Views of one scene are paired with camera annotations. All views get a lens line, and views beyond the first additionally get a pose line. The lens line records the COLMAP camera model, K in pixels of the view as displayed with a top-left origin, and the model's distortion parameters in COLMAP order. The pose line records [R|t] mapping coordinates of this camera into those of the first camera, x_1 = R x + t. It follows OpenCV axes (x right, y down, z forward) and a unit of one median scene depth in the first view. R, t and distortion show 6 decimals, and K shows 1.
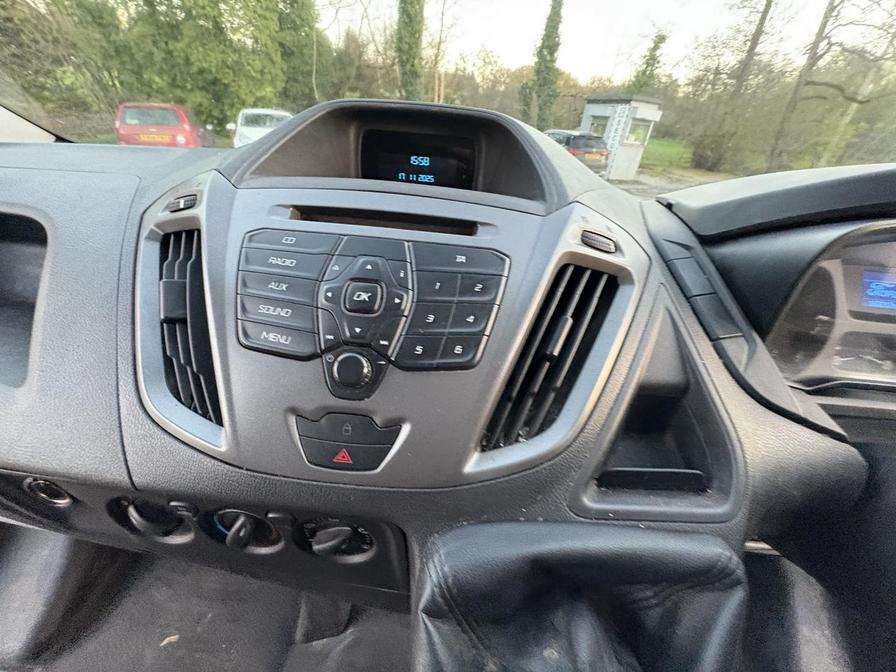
lens RADIAL K [[354.1, 0, 448.6], [0, 354.1, 338.7], [0, 0, 1]] dist [0.000826, -0.000179]
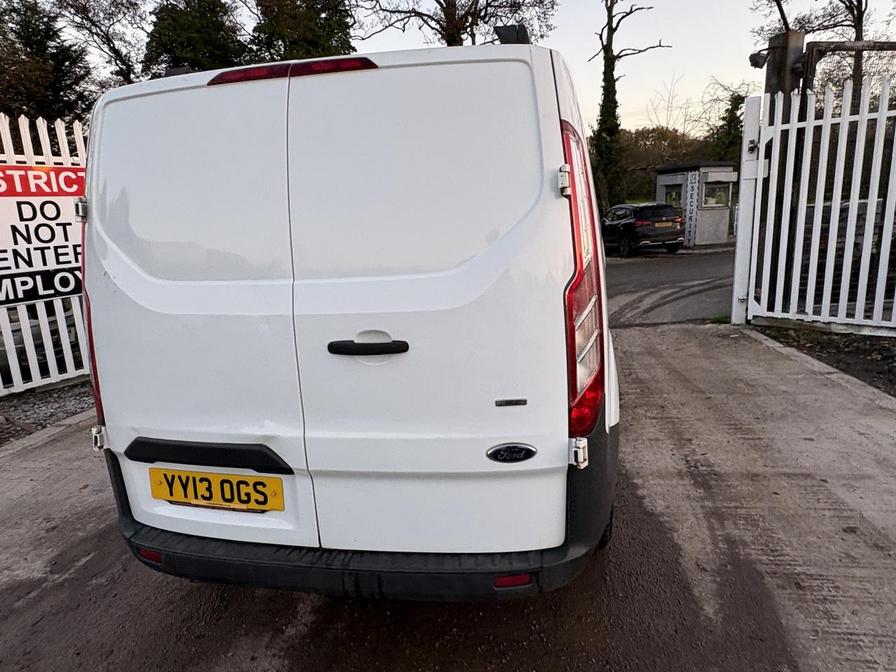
lens RADIAL K [[554.7, 0, 452.2], [0, 554.7, 335.5], [0, 0, 1]] dist [-0.001205, 0.002927]
pose [[0.984678, -0.094152, -0.146783, 0.042083], [0.041748, 0.944522, -0.325785, 0.189481], [0.169313, 0.314666, 0.933980, -0.324149]]
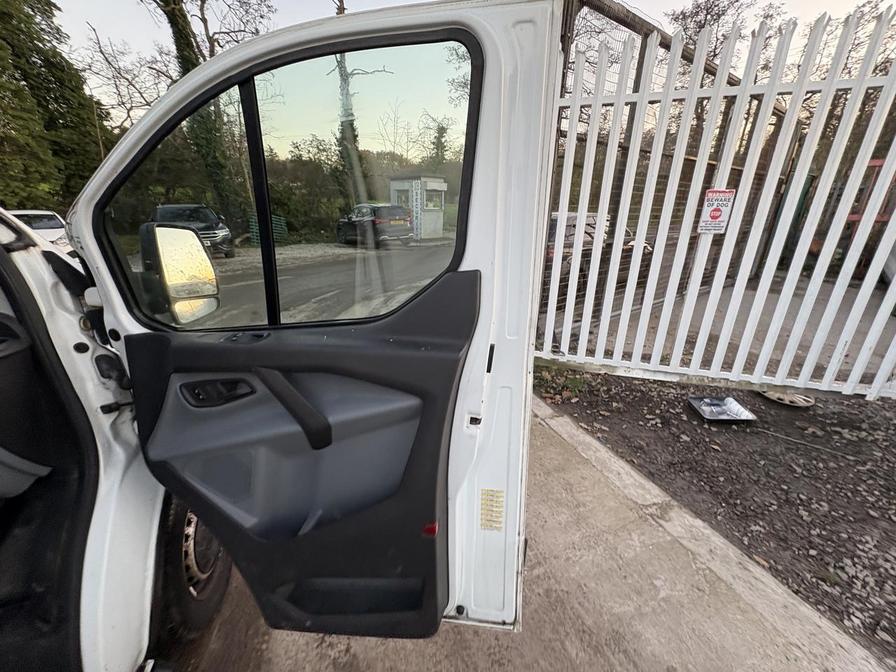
lens RADIAL K [[354.1, 0, 447.4], [0, 354.1, 341.8], [0, 0, 1]] dist [0.000826, -0.000179]
pose [[0.933189, -0.197706, 0.300118, 0.120487], [0.242950, 0.962408, -0.121435, 0.036846], [-0.264827, 0.186235, 0.946141, -0.060338]]
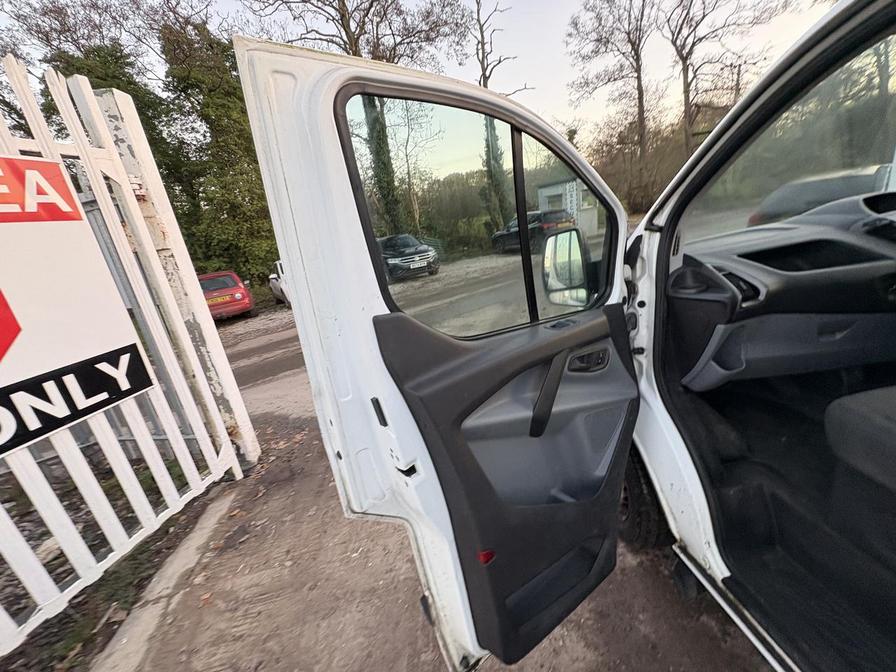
lens RADIAL K [[354.1, 0, 448.8], [0, 354.1, 335.1], [0, 0, 1]] dist [0.000826, -0.000179]
pose [[0.962728, -0.260549, 0.072584, -0.133268], [0.270401, 0.933284, -0.236355, 0.006965], [-0.006160, 0.247172, 0.968952, -0.052928]]
